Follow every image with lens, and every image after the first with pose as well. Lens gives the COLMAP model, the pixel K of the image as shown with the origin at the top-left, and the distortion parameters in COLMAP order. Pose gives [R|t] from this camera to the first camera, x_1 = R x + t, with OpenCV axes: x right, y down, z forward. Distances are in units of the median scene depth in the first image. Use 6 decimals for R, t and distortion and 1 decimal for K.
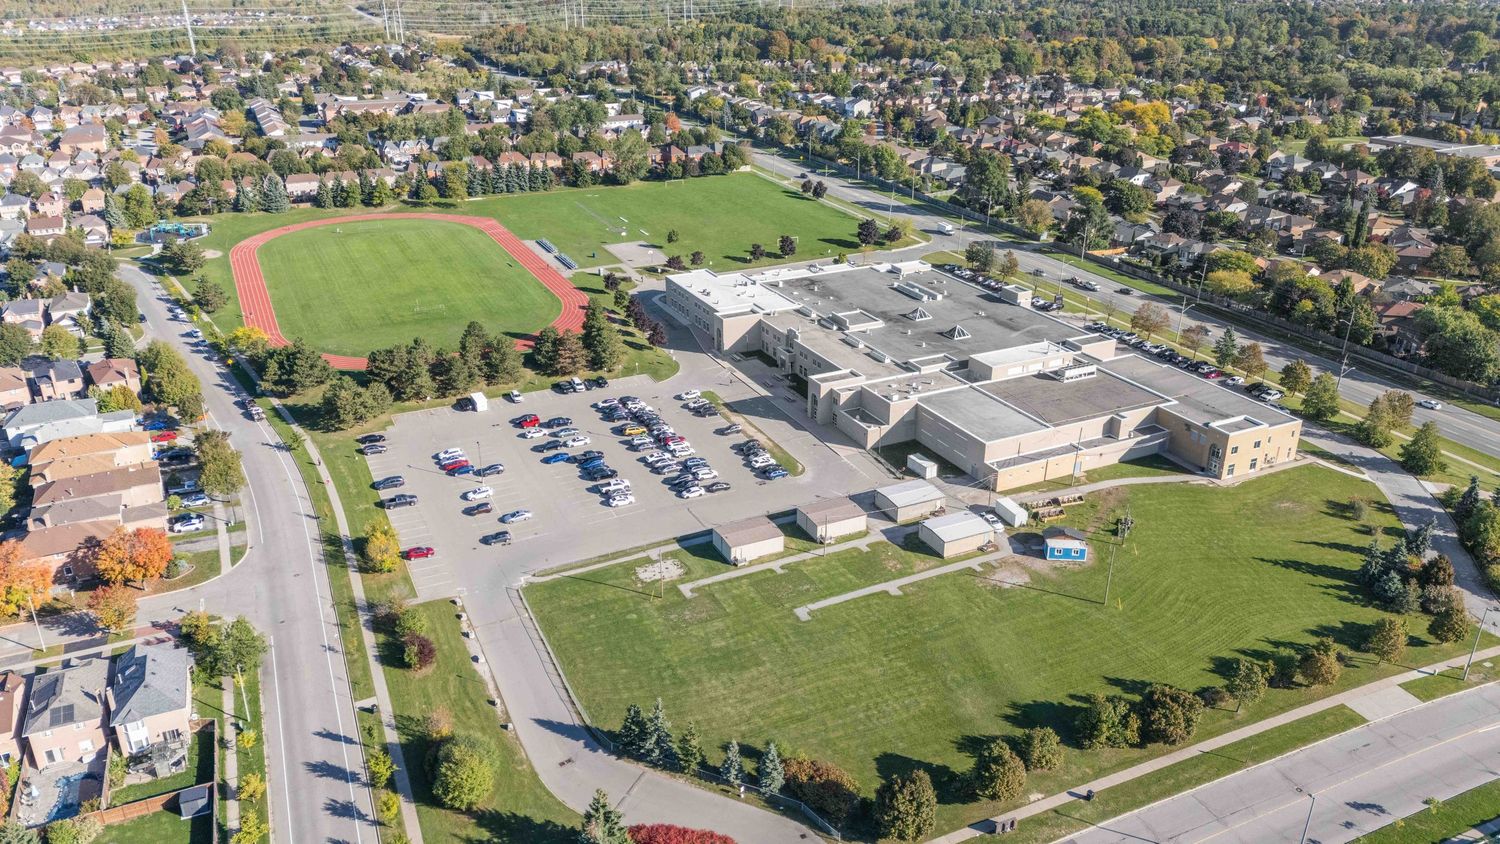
lens RADIAL K [[1096.2, 0, 752.5], [0, 1096.2, 419.9], [0, 0, 1]] dist [0.059309, -0.036646]
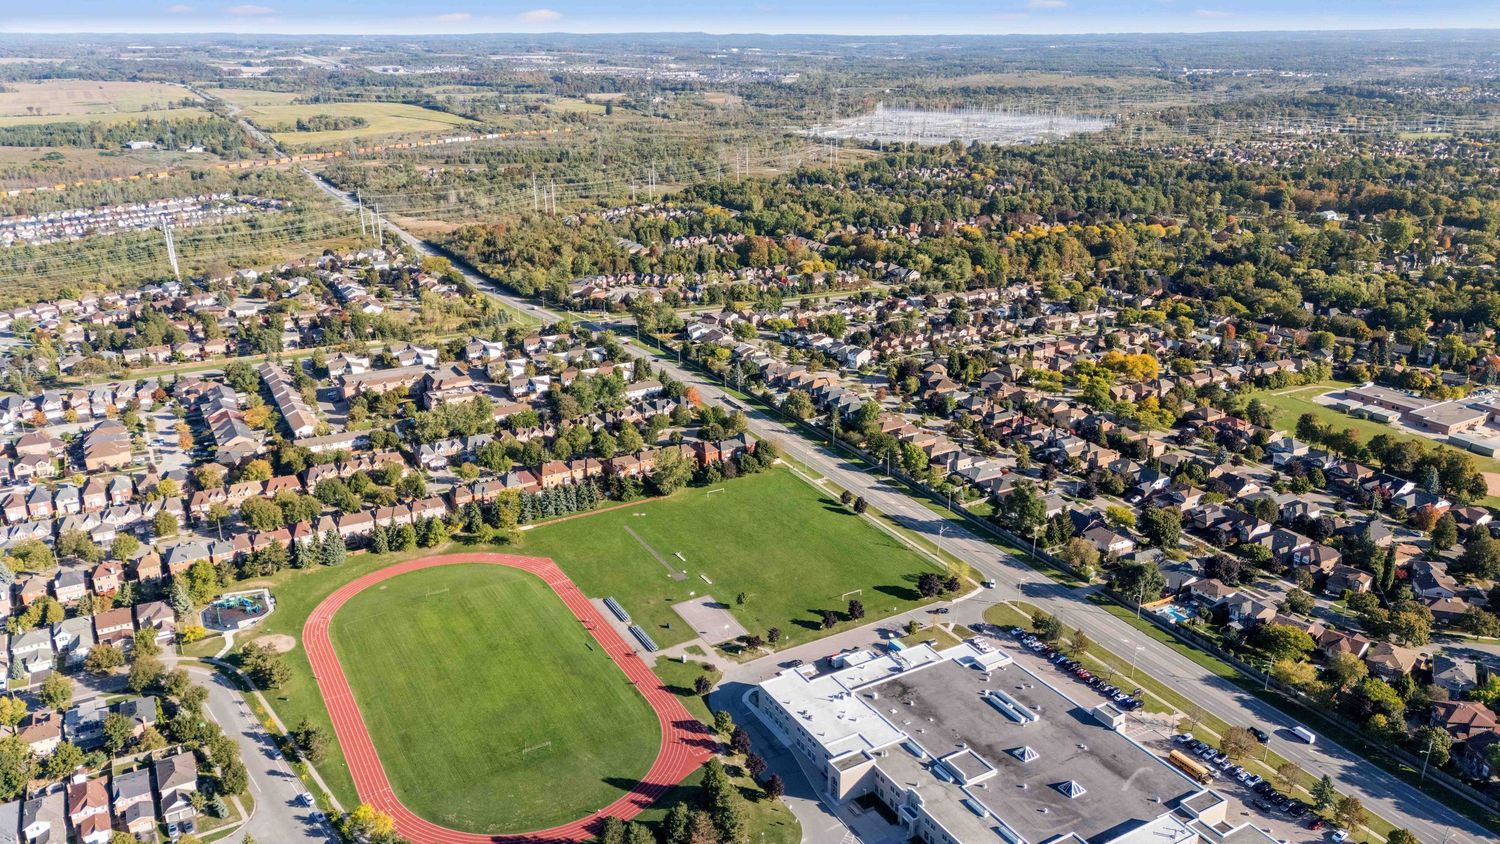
lens RADIAL K [[1091.4, 0, 749.2], [0, 1091.4, 419.1], [0, 0, 1]] dist [0.084297, -0.083815]
pose [[0.997650, -0.025132, 0.063735, -0.111916], [0.029350, 0.997379, -0.066140, -0.235081], [-0.061905, 0.067855, 0.995773, -0.025232]]
